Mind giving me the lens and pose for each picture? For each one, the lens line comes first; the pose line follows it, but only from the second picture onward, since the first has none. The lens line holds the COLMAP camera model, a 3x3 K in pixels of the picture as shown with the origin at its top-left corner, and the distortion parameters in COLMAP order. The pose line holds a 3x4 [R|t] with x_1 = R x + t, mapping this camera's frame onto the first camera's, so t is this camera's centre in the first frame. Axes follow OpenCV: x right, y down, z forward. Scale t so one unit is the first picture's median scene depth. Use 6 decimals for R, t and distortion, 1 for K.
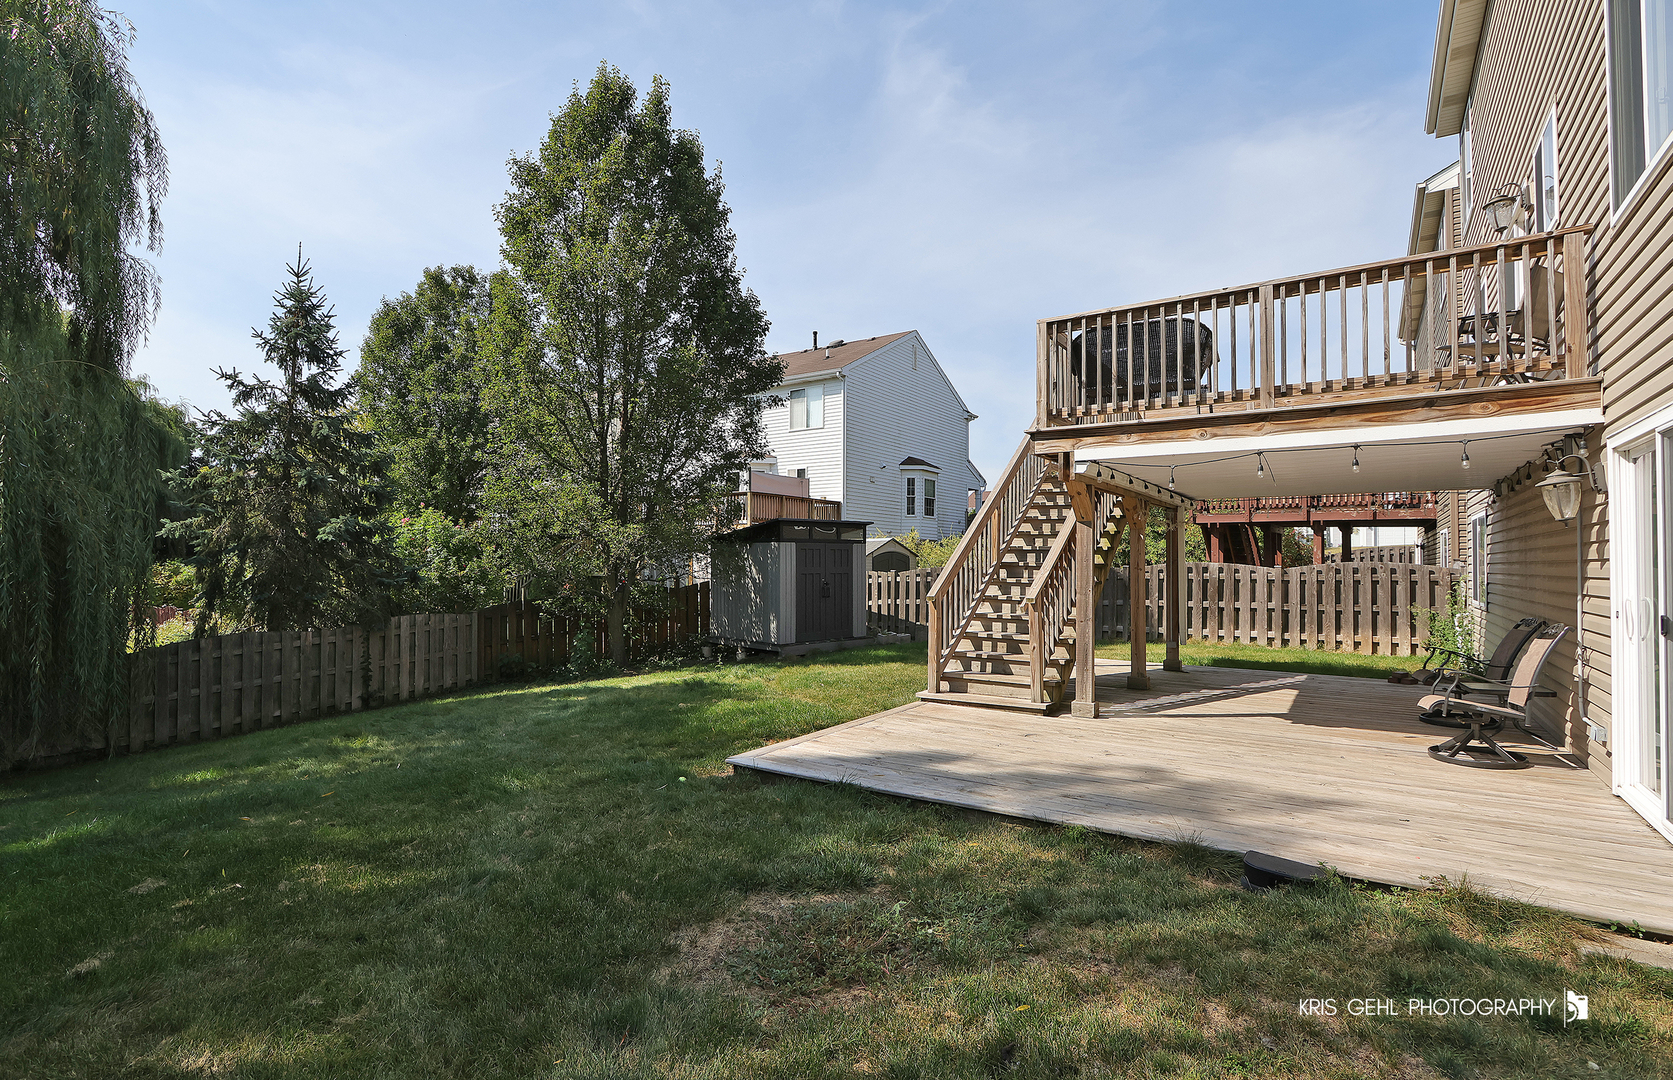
lens RADIAL K [[798.2, 0, 837.9], [0, 798.2, 544.8], [0, 0, 1]] dist [-0.020379, 0.000574]
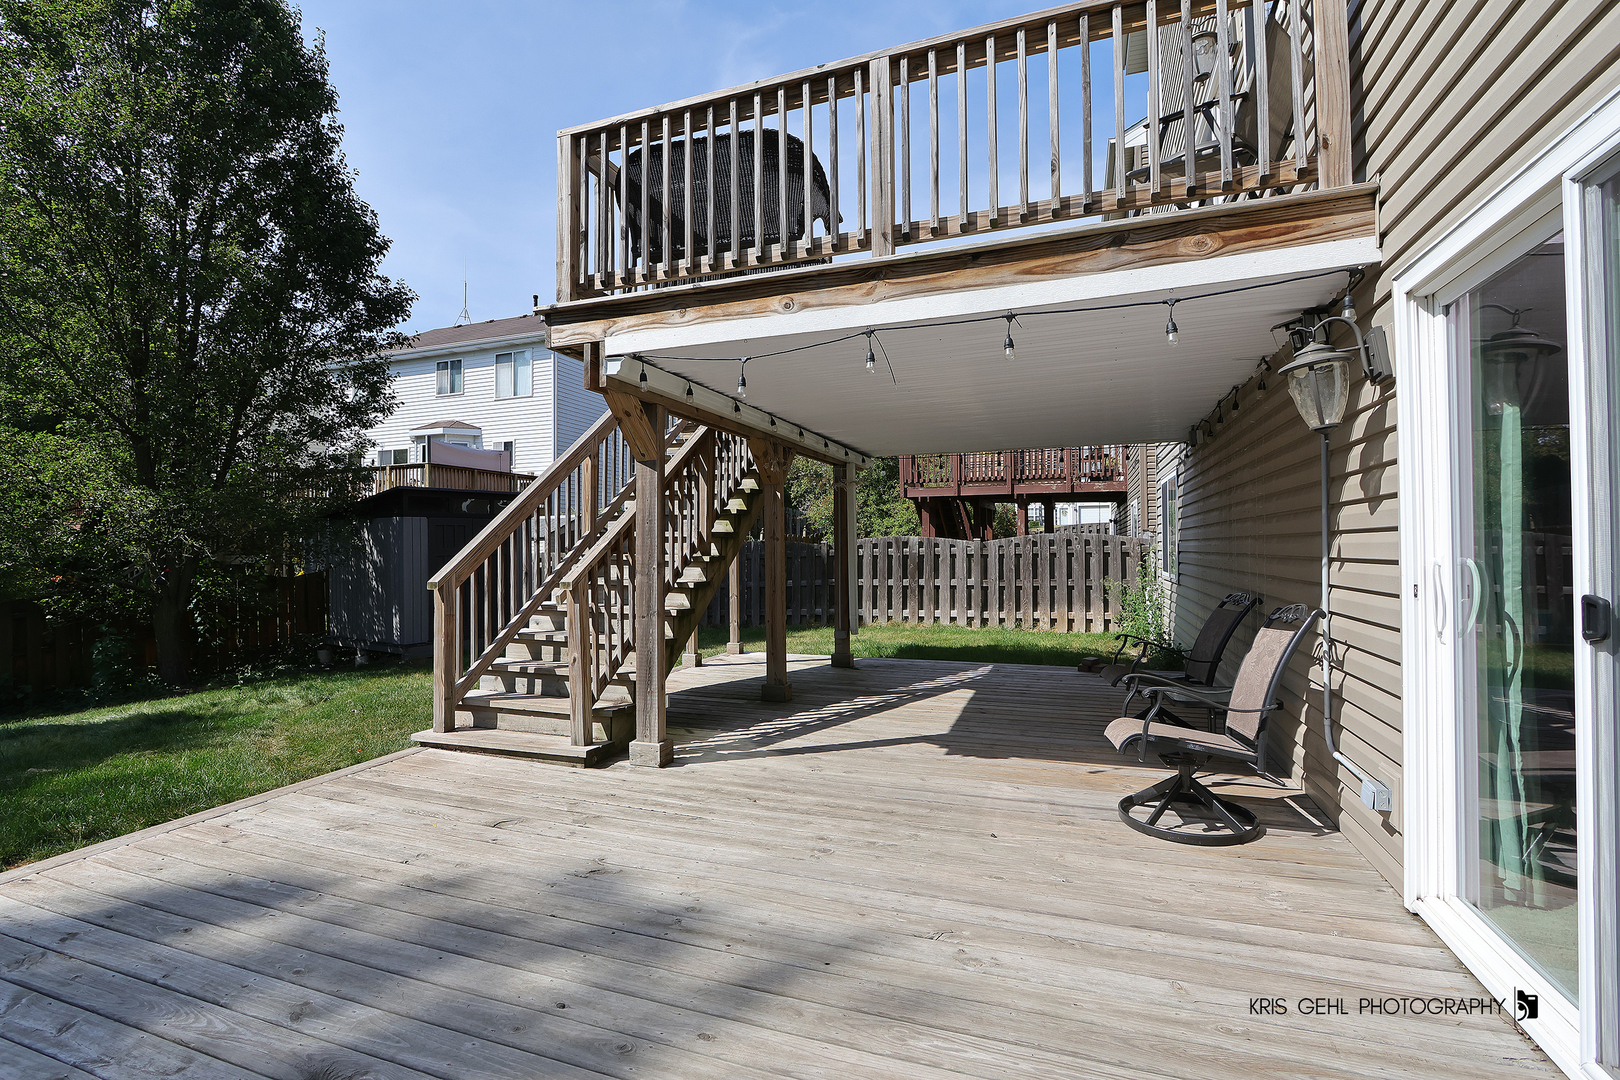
lens RADIAL K [[743.6, 0, 810.0], [0, 743.6, 540.0], [0, 0, 1]] dist [-0.031206, 0.008123]
pose [[0.970314, -0.010842, 0.241607, 0.238779], [0.007965, 0.999885, 0.012885, 0.022757], [-0.241719, -0.010578, 0.970289, 0.316560]]
